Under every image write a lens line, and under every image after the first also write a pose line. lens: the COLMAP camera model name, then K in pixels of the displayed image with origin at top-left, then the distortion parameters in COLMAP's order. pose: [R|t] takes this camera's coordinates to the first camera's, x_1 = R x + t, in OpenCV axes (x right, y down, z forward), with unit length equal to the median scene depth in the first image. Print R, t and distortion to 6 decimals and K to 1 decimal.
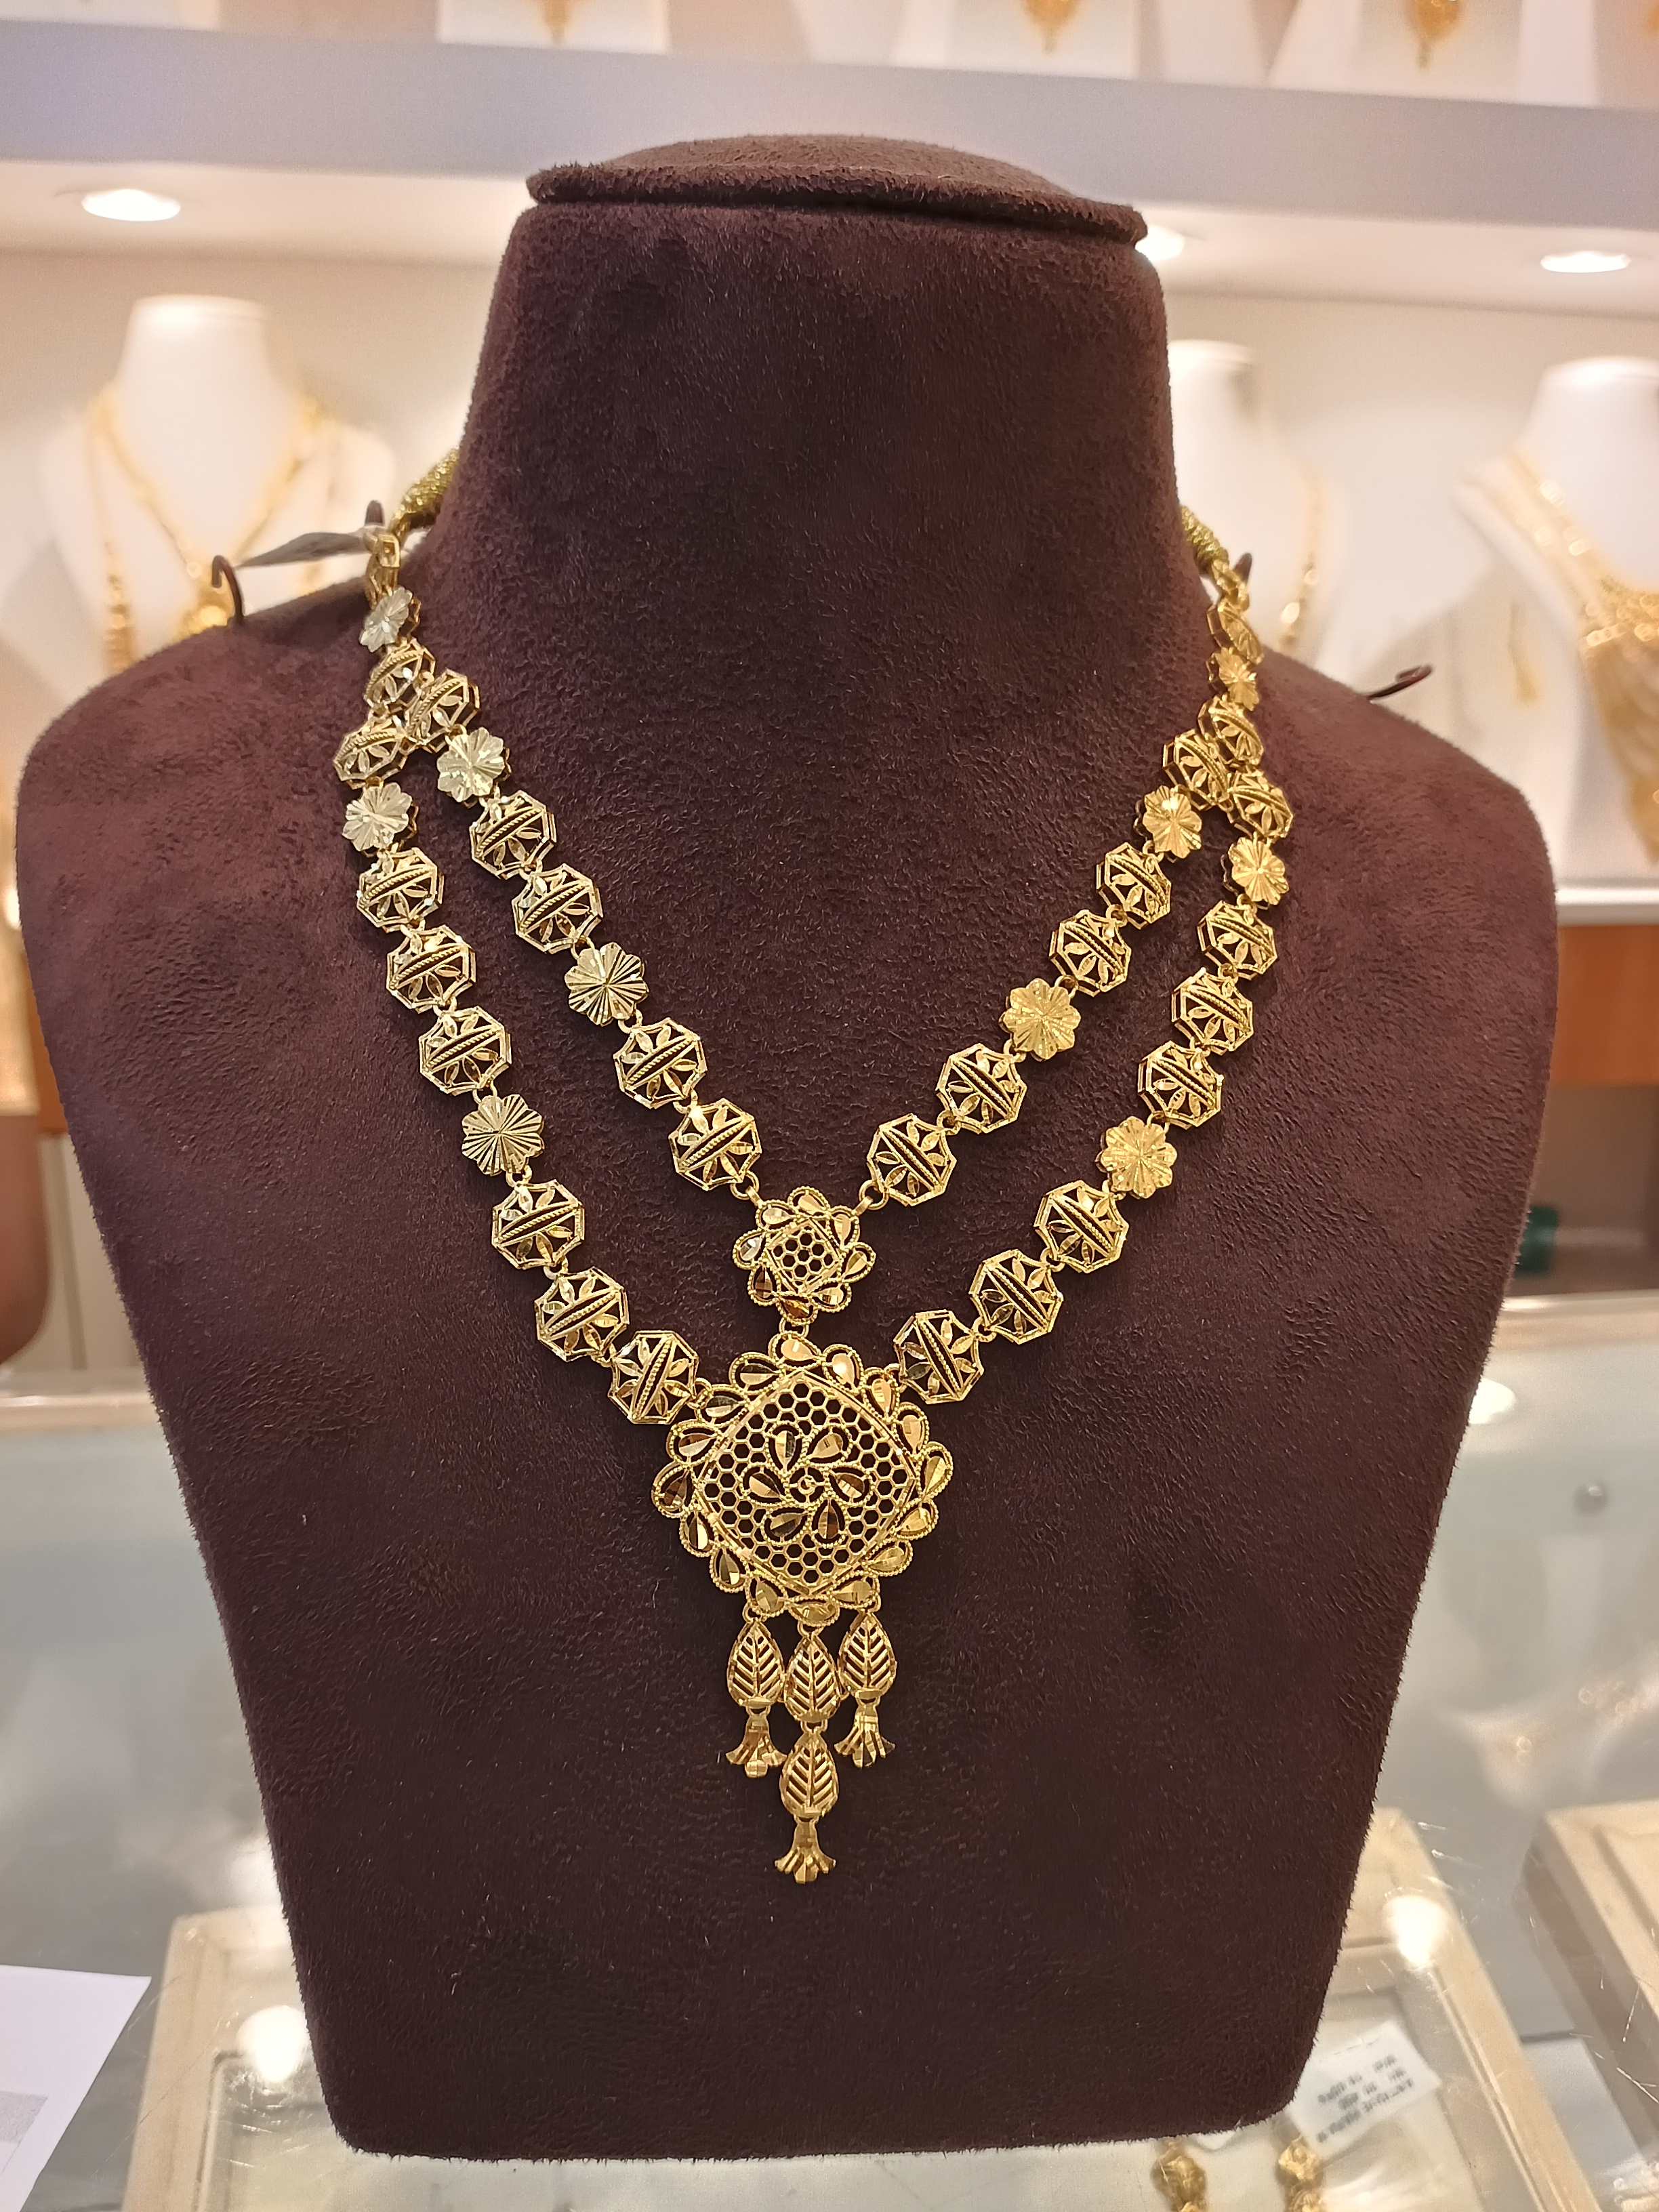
lens RADIAL K [[1798.4, 0, 844.2], [0, 1798.4, 1113.6], [0, 0, 1]] dist [-0.023614, -0.054691]
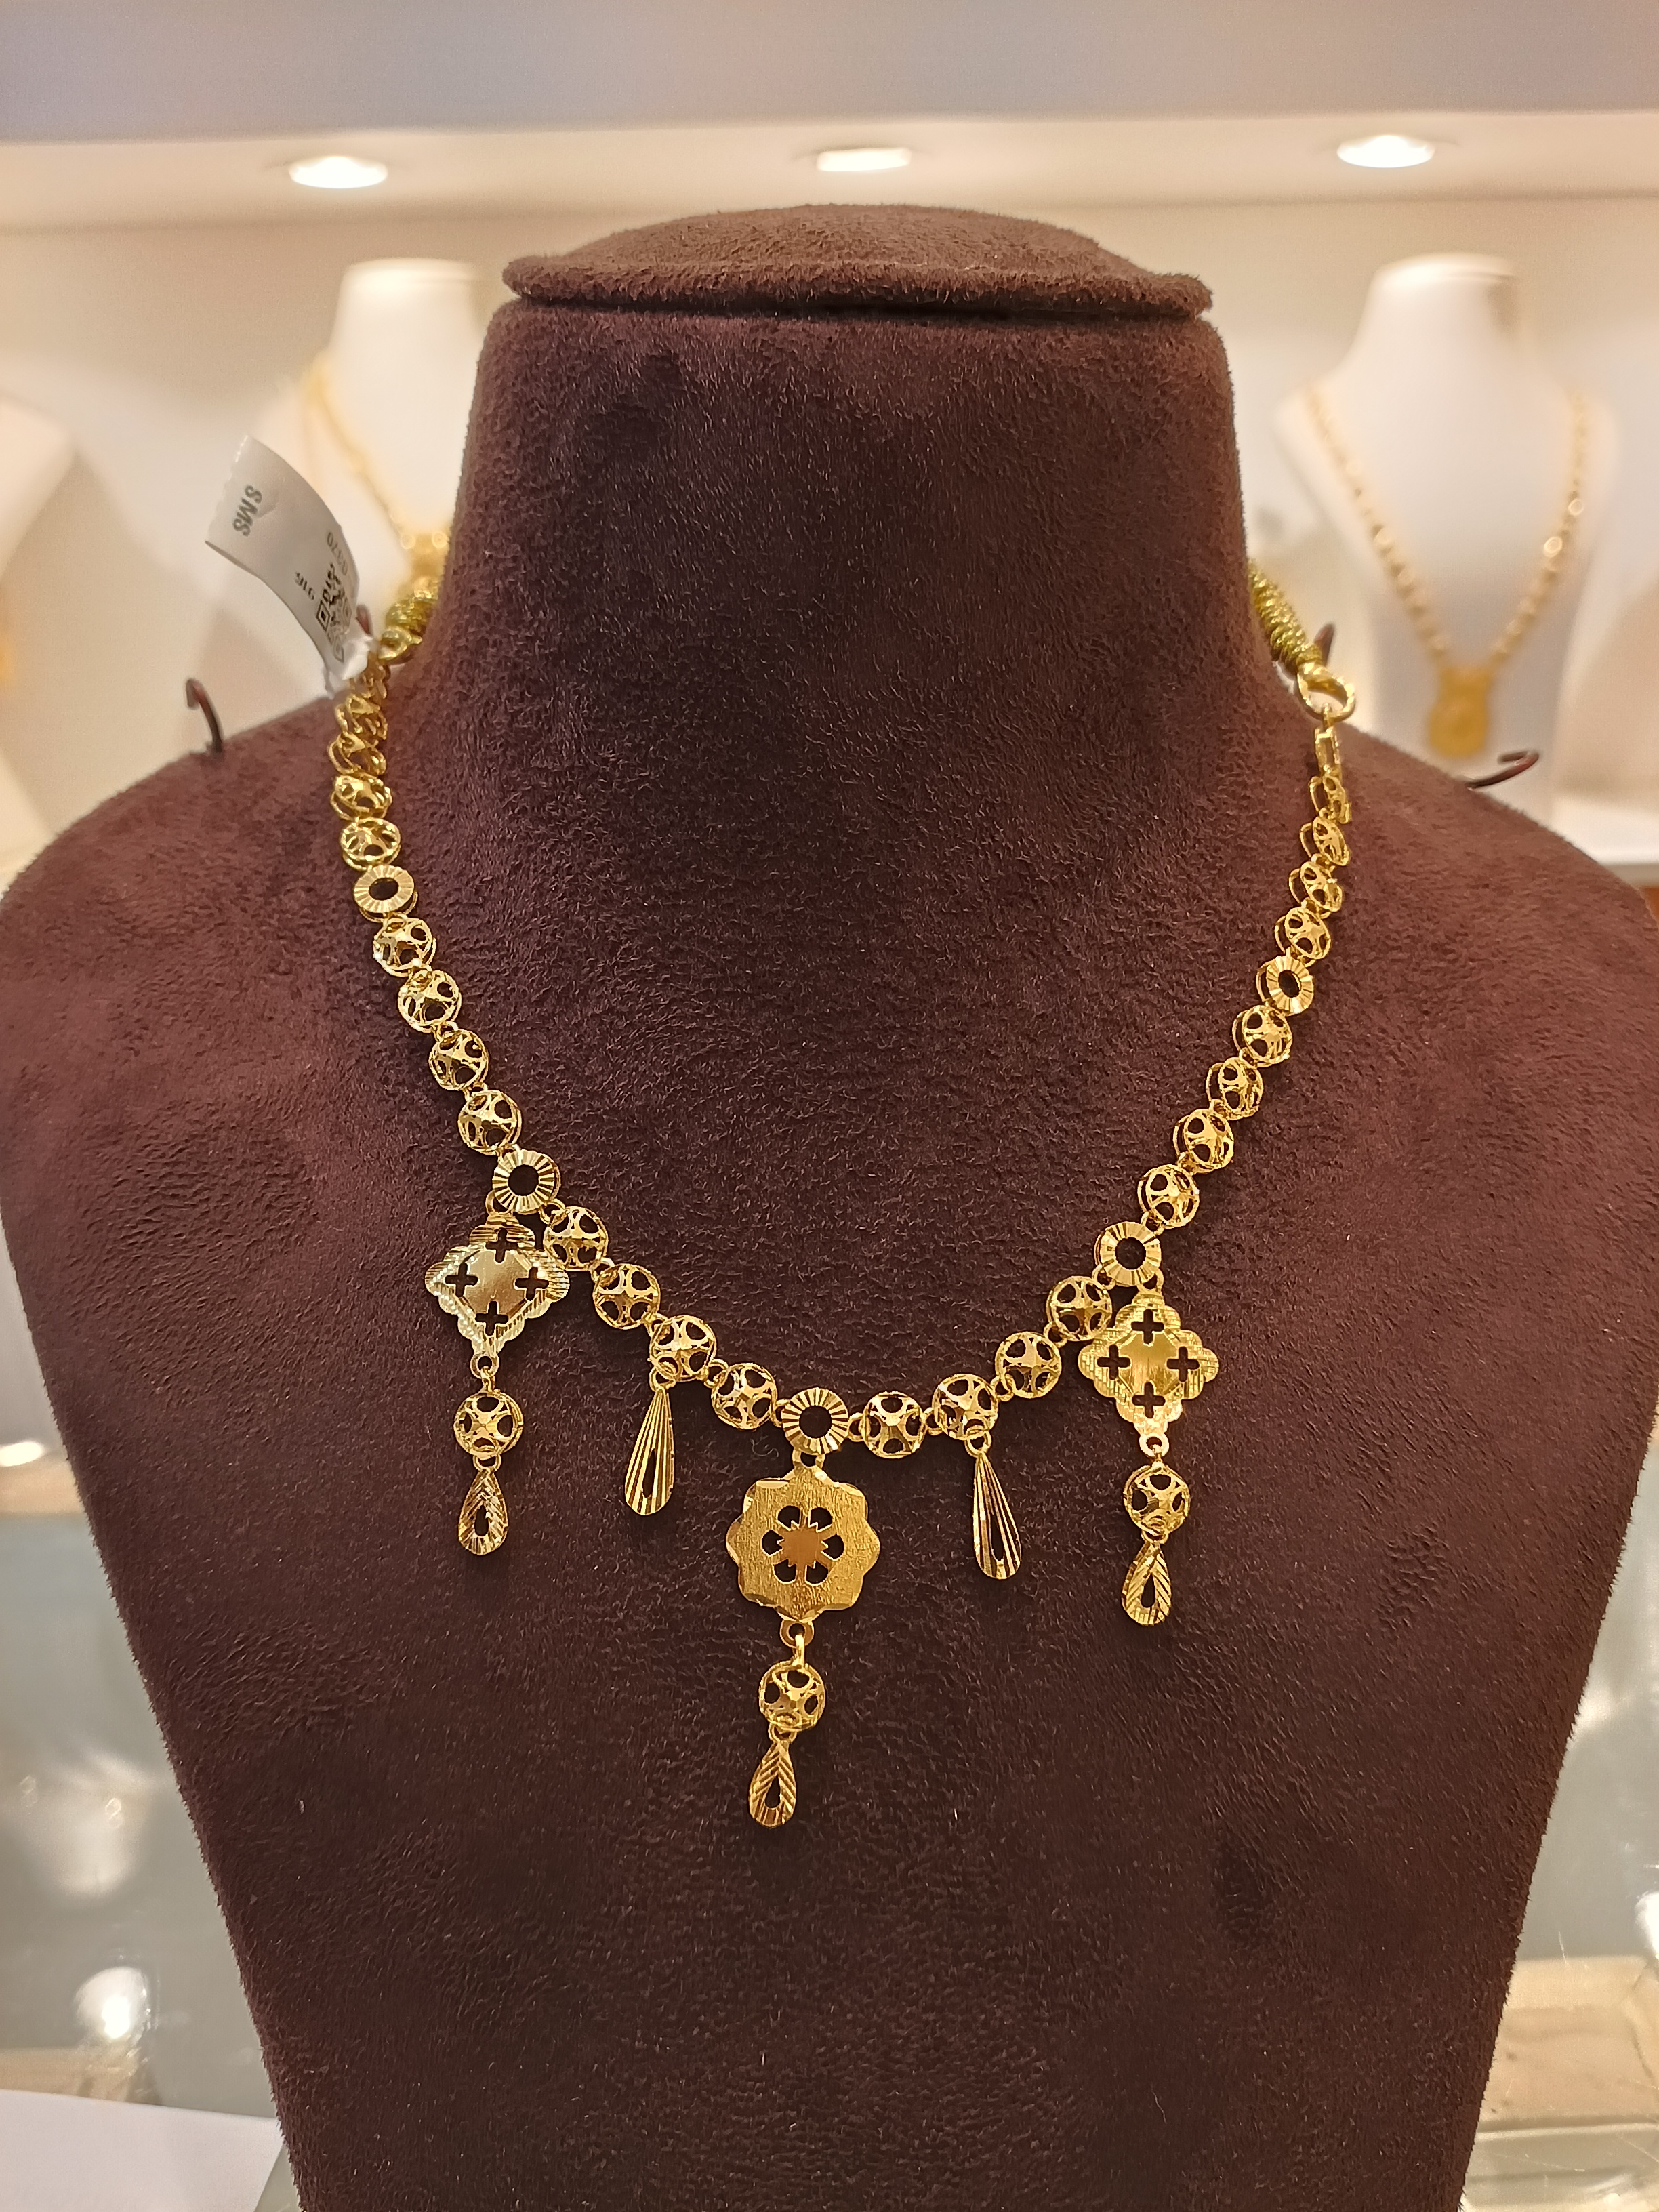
lens RADIAL K [[1798.4, 0, 849.7], [0, 1798.4, 1083.7], [0, 0, 1]] dist [-0.023614, -0.054691]
pose [[0.998898, -0.024613, -0.039957, 0.021054], [0.025886, 0.999164, 0.031645, -0.156055], [0.039144, -0.032645, 0.998700, 0.115071]]
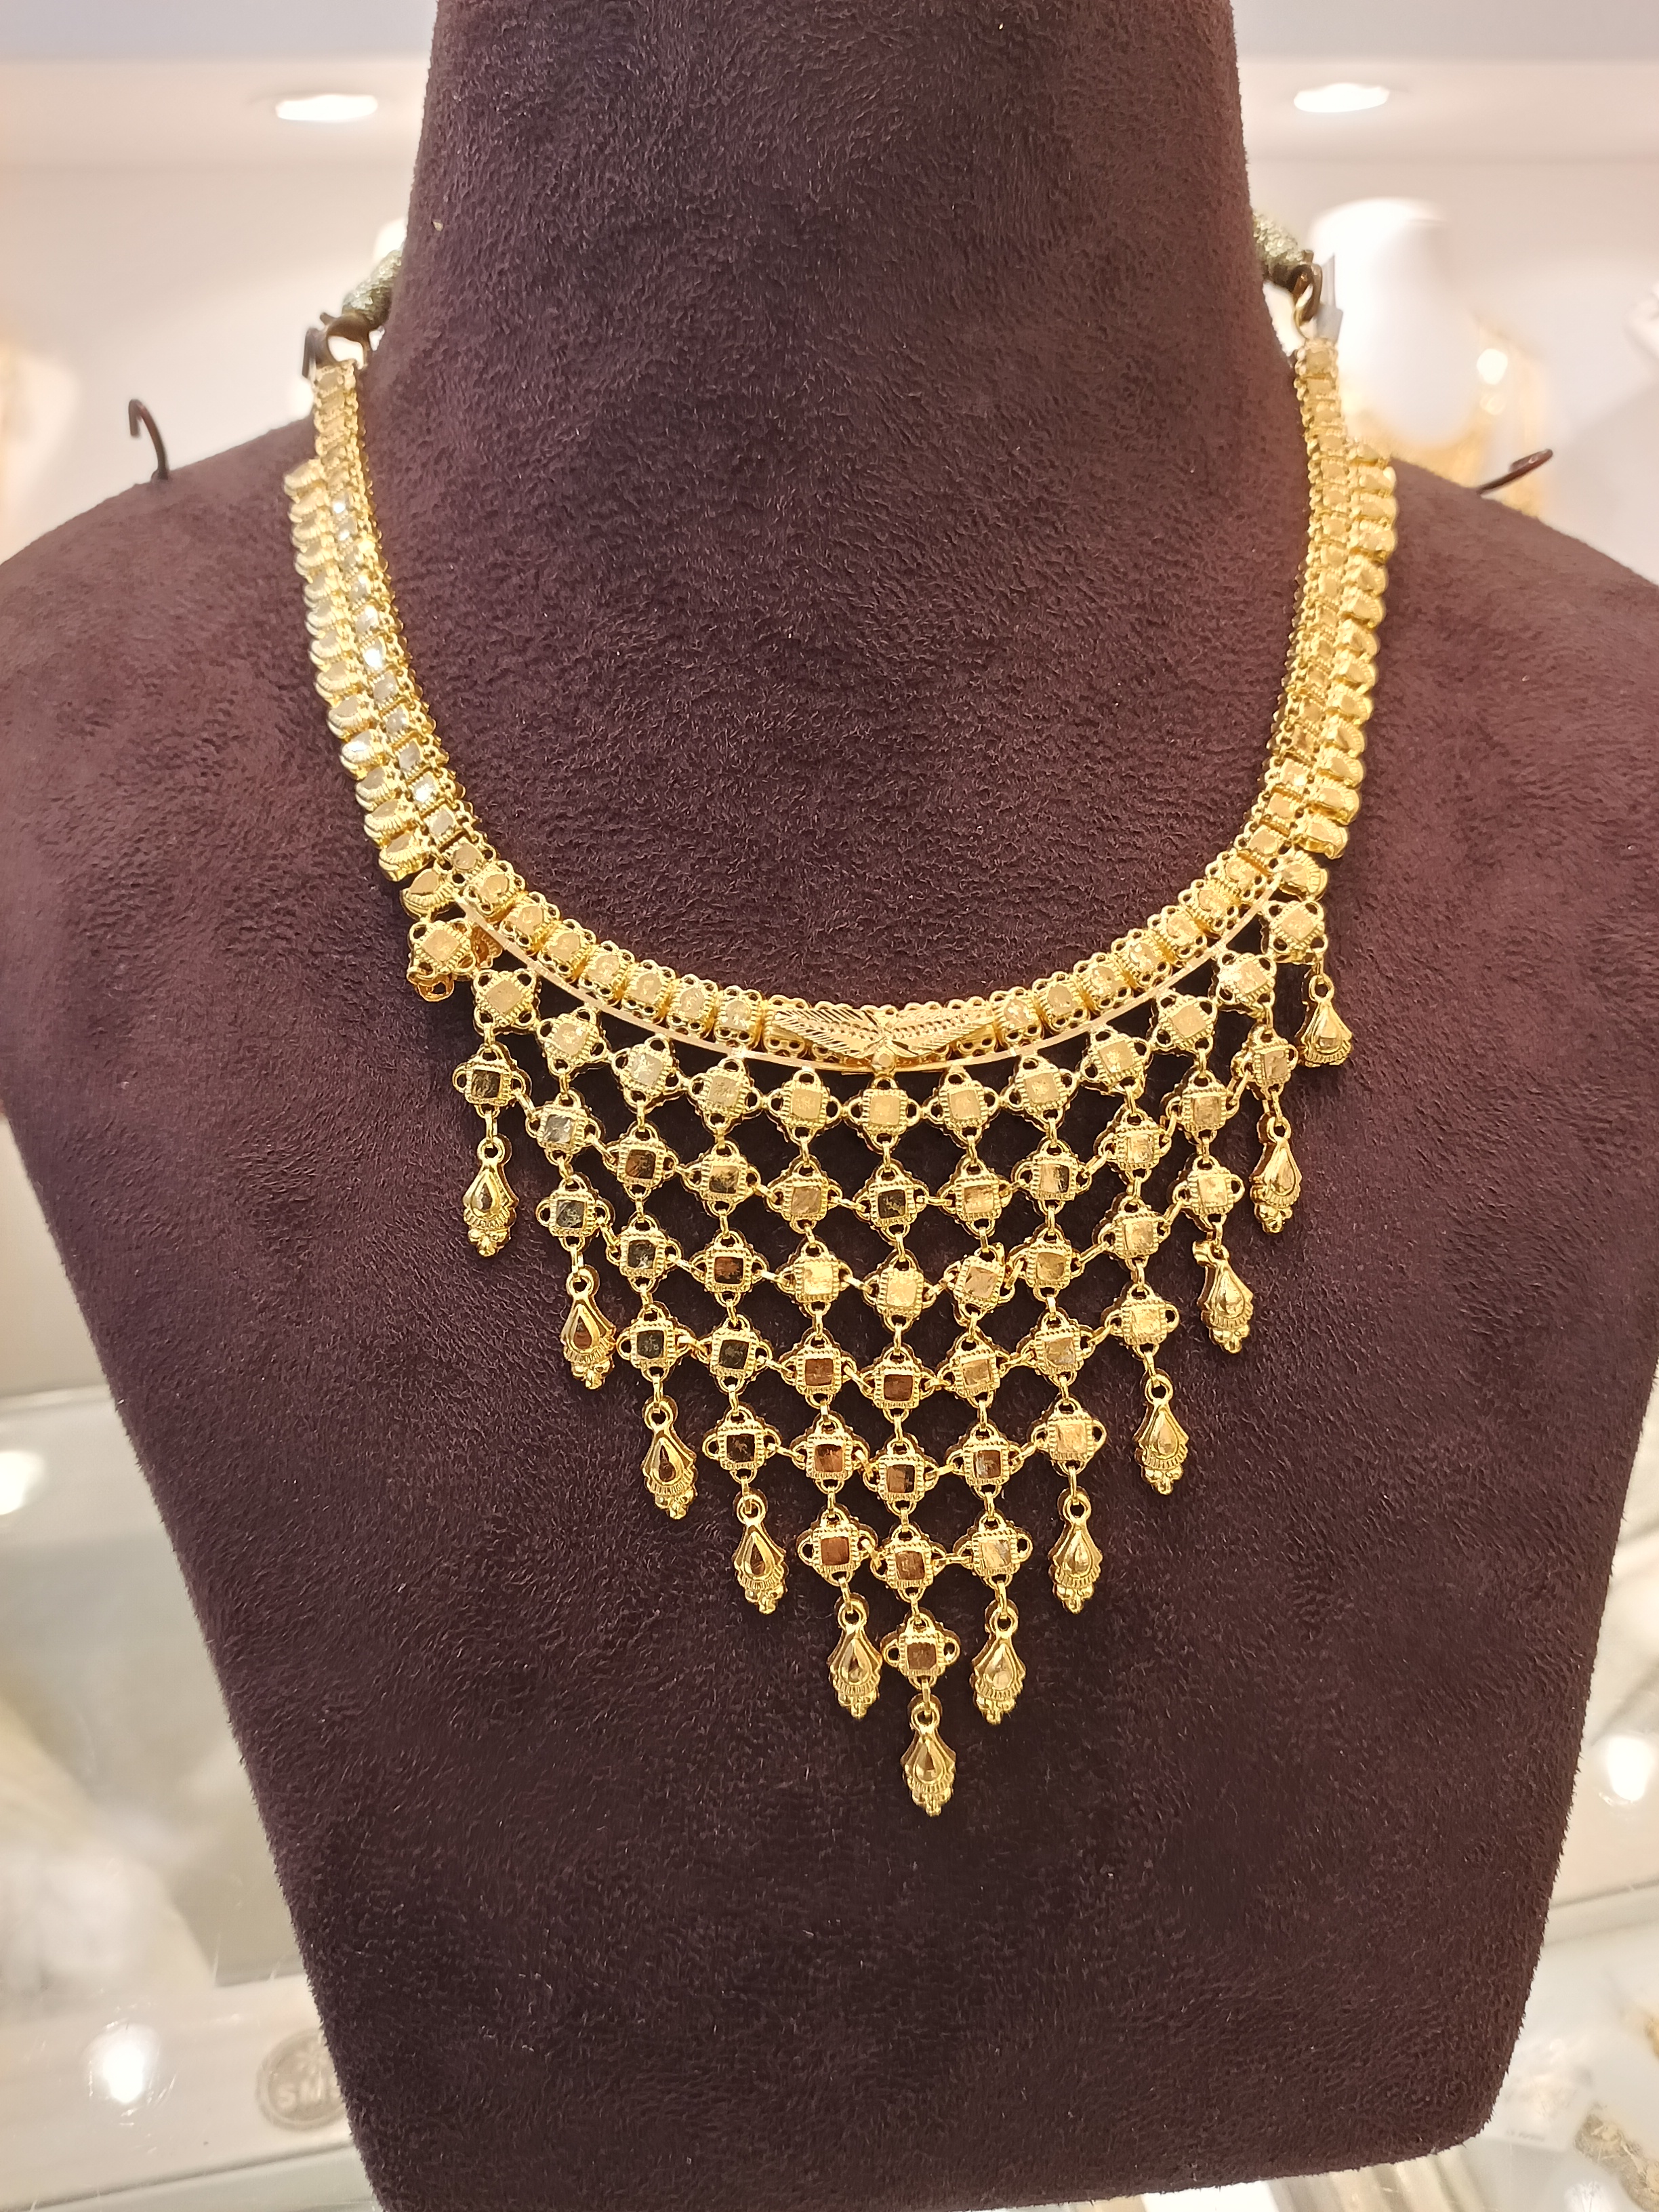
lens RADIAL K [[1798.4, 0, 839.4], [0, 1798.4, 1117.9], [0, 0, 1]] dist [-0.023614, -0.054691]
pose [[0.998262, -0.056792, -0.015709, -0.022747], [0.057439, 0.997362, 0.044383, 0.016638], [0.013147, -0.045209, 0.998891, 0.170147]]
